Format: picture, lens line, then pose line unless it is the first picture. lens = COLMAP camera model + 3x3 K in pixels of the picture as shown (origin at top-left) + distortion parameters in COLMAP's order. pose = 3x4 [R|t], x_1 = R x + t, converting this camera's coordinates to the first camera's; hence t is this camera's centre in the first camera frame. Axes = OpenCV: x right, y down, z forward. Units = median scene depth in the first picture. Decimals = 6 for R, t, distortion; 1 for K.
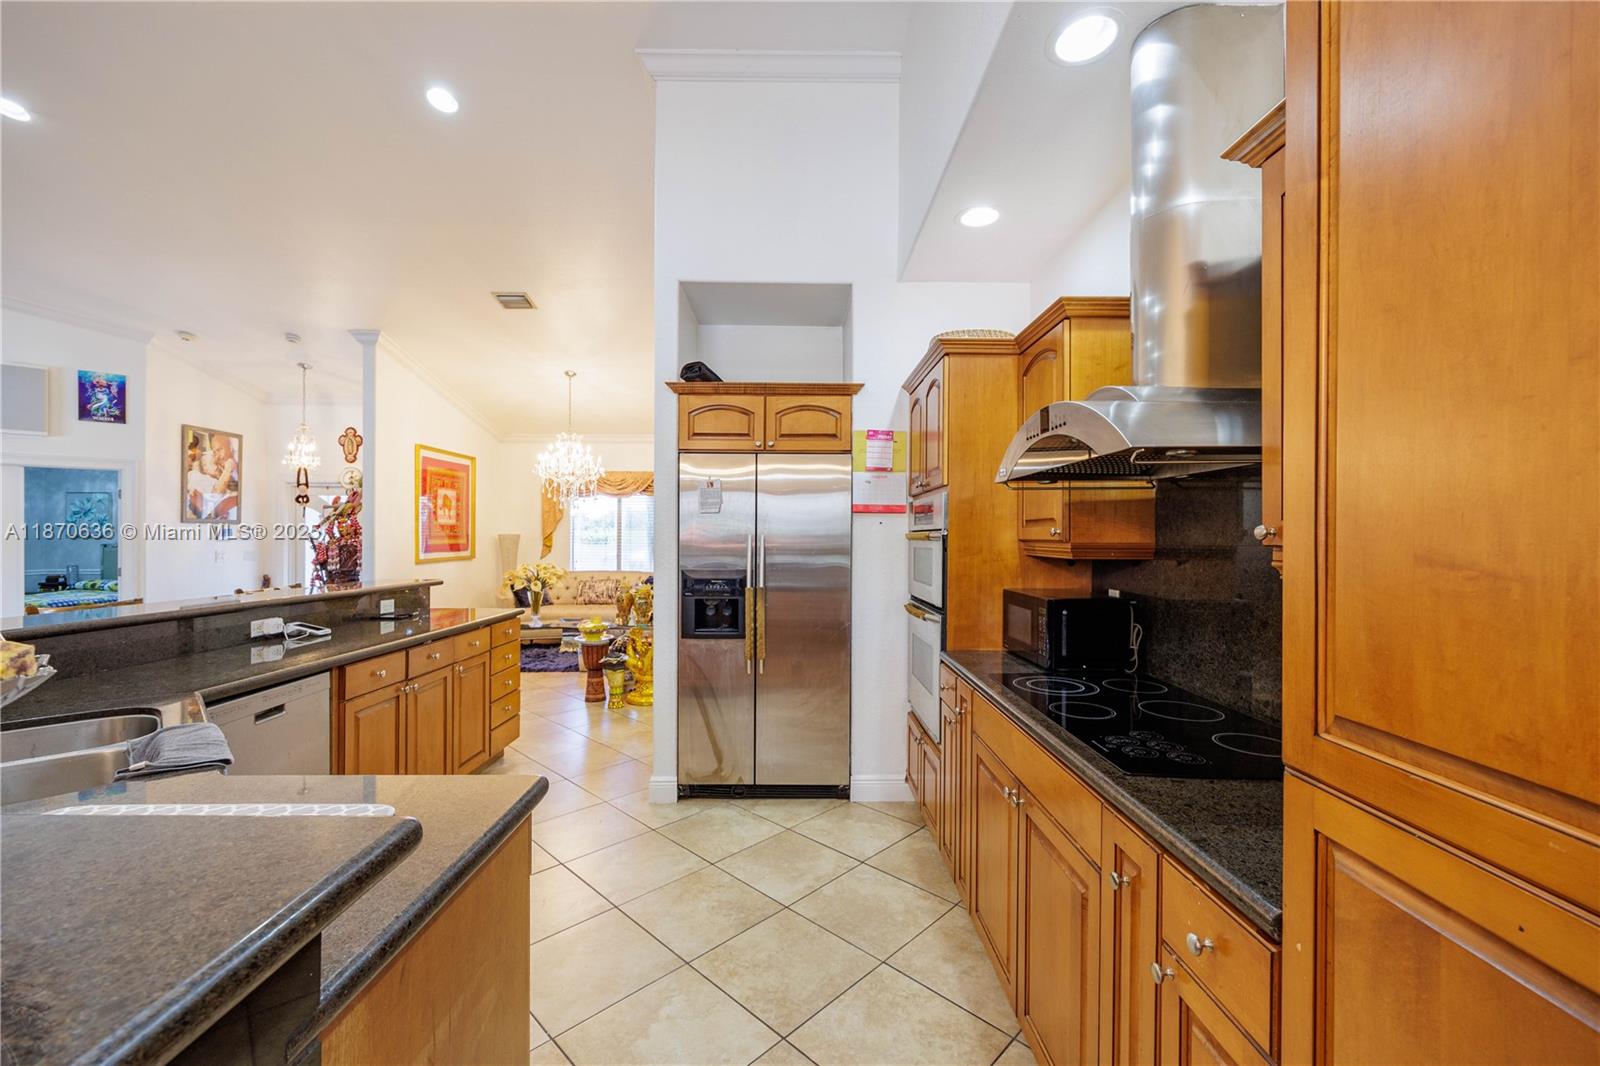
lens RADIAL K [[638.0, 0, 800.0], [0, 638.0, 533.0], [0, 0, 1]] dist [0.000364, 0.000101]
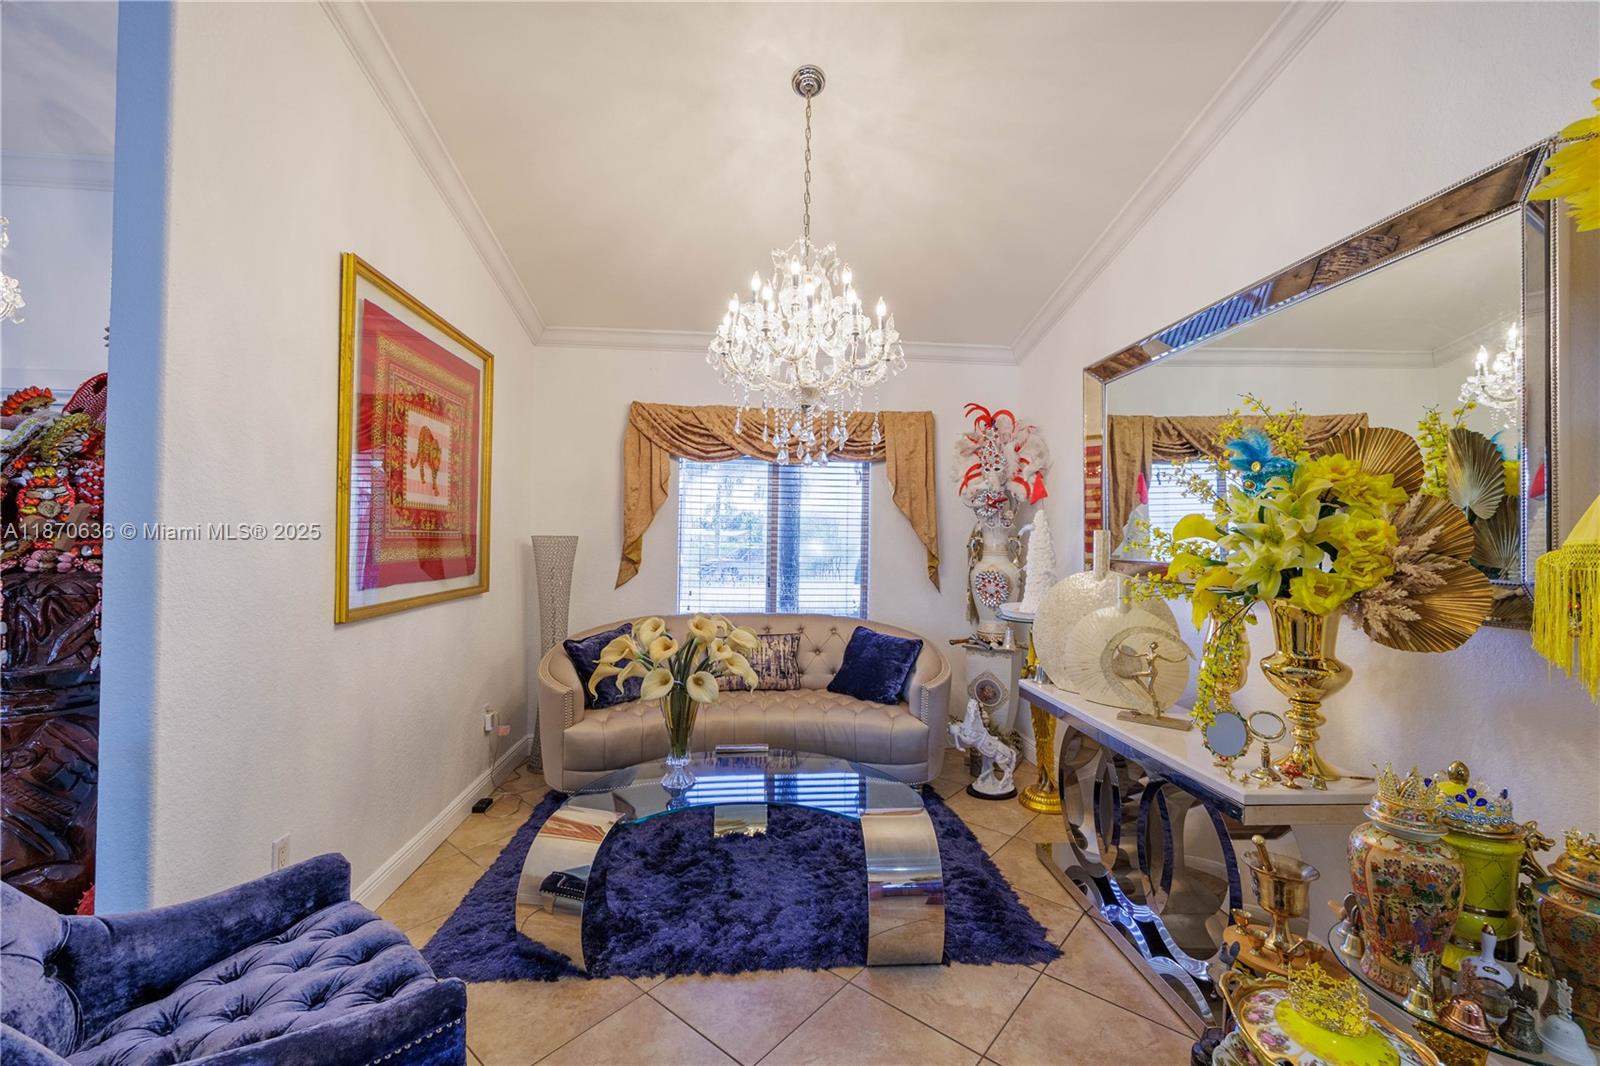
lens RADIAL K [[638.0, 0, 800.0], [0, 638.0, 533.0], [0, 0, 1]] dist [0.000364, 0.000101]
pose [[0.996889, 0.007585, 0.078449, -0.355532], [-0.006546, 0.999887, -0.013499, 0.004143], [-0.078543, 0.012943, 0.996827, 0.594188]]
